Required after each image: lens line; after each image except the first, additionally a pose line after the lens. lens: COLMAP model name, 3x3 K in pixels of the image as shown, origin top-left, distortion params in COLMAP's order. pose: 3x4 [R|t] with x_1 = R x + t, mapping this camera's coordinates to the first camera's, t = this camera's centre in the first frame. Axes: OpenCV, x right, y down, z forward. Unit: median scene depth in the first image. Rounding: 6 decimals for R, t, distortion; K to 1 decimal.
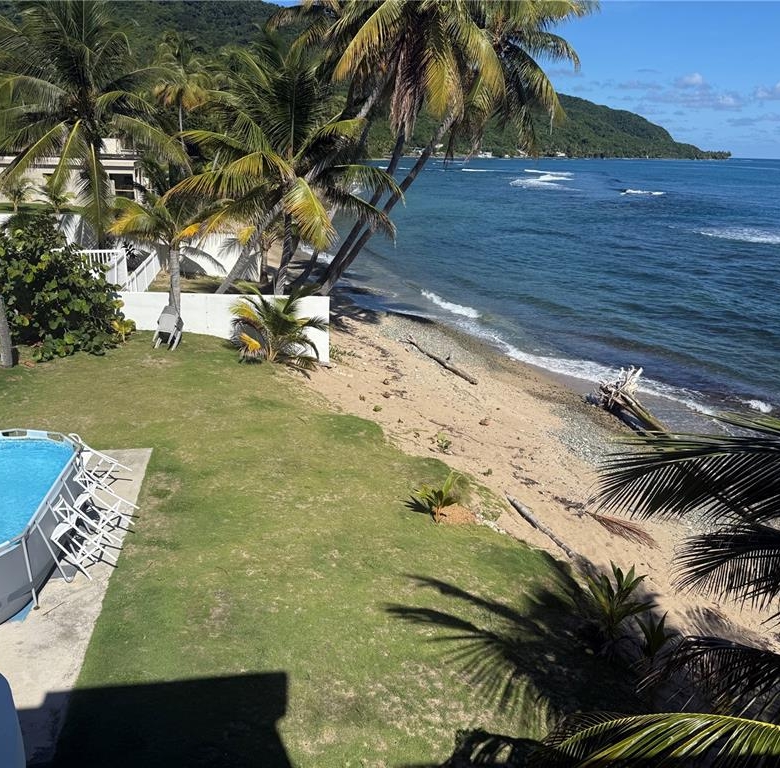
lens RADIAL K [[710.6, 0, 390.0], [0, 710.6, 384.0], [0, 0, 1]] dist [0.172639, -0.343182]
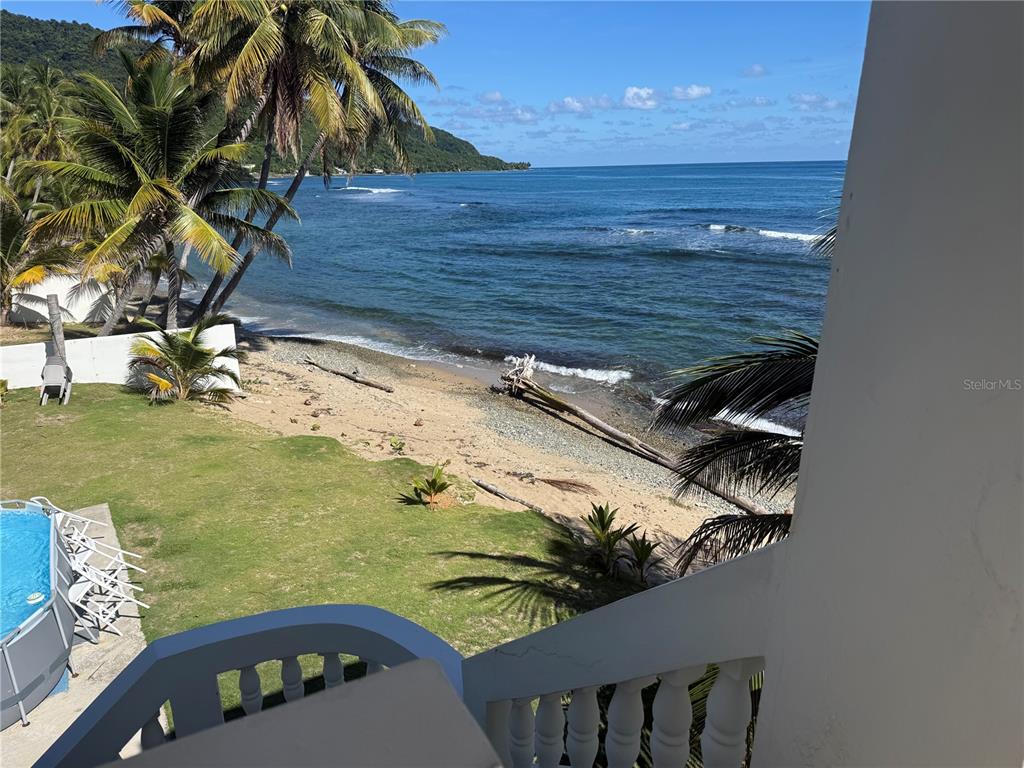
lens RADIAL K [[714.2, 0, 512.0], [0, 714.2, 384.0], [0, 0, 1]] dist [0.114651, -0.193228]
pose [[0.920843, -0.153574, 0.358418, -0.127530], [0.161076, 0.986901, 0.009031, 0.010716], [-0.355110, 0.049417, 0.933518, -0.045866]]
